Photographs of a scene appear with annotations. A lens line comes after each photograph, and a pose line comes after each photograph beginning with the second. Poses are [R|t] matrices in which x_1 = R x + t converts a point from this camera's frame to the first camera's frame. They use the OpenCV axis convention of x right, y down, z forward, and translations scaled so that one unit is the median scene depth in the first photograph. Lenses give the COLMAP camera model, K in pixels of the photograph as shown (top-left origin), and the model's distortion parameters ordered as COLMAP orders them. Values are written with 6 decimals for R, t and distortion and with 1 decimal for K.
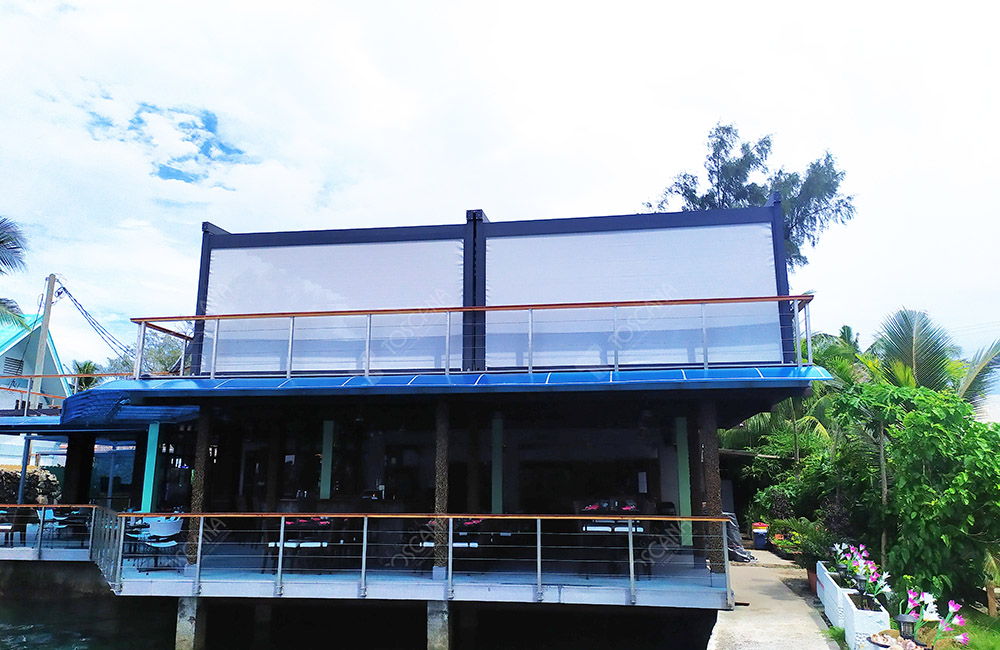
lens RADIAL K [[751.1, 0, 500.0], [0, 751.1, 325.0], [0, 0, 1]] dist [0.072437, -0.077974]
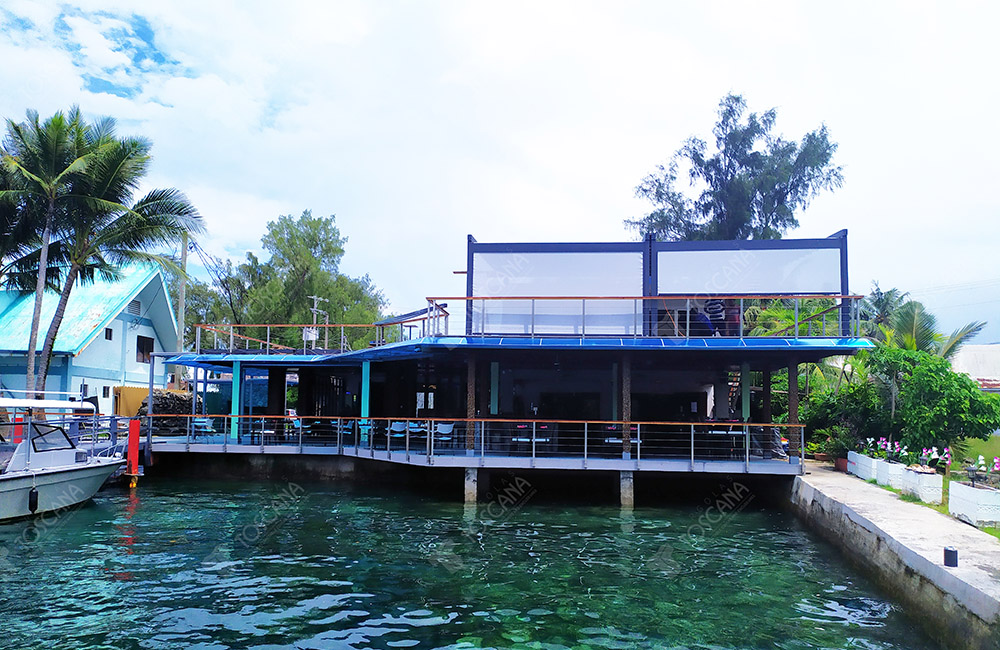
lens RADIAL K [[737.2, 0, 495.5], [0, 737.2, 383.3], [0, 0, 1]] dist [0.093604, -0.164135]
pose [[0.998957, 0.013542, 0.043606, -0.100794], [-0.020408, 0.986731, 0.161077, -0.020796], [-0.040846, -0.161799, 0.985978, -0.133022]]
